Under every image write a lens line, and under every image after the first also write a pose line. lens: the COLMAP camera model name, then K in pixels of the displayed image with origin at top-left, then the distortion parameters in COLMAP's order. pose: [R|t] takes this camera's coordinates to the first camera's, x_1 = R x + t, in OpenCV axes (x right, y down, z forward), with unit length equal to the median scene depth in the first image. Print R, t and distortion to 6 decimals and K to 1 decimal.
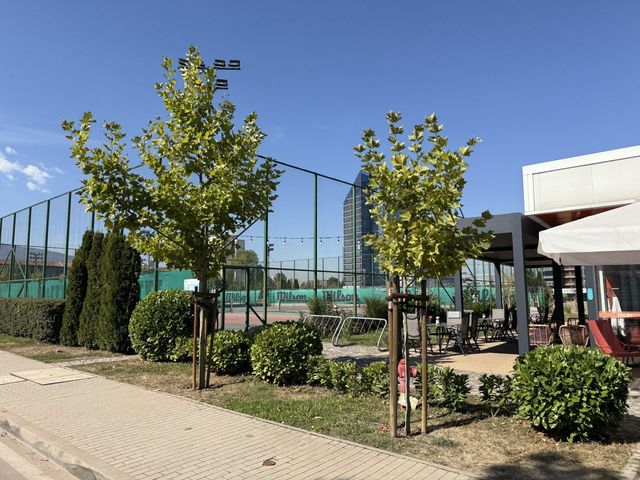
lens RADIAL K [[450.6, 0, 330.1], [0, 450.6, 235.0], [0, 0, 1]] dist [0.056620, -0.072533]
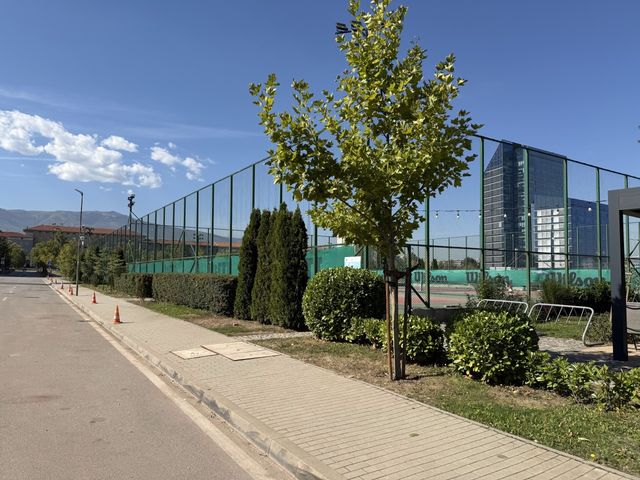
lens RADIAL K [[450.6, 0, 320.9], [0, 450.6, 241.1], [0, 0, 1]] dist [0.056620, -0.072533]
pose [[0.954547, -0.005633, -0.298008, -0.152304], [0.023333, 0.998165, 0.055871, 0.015873], [0.297147, -0.060285, 0.952927, 0.123152]]
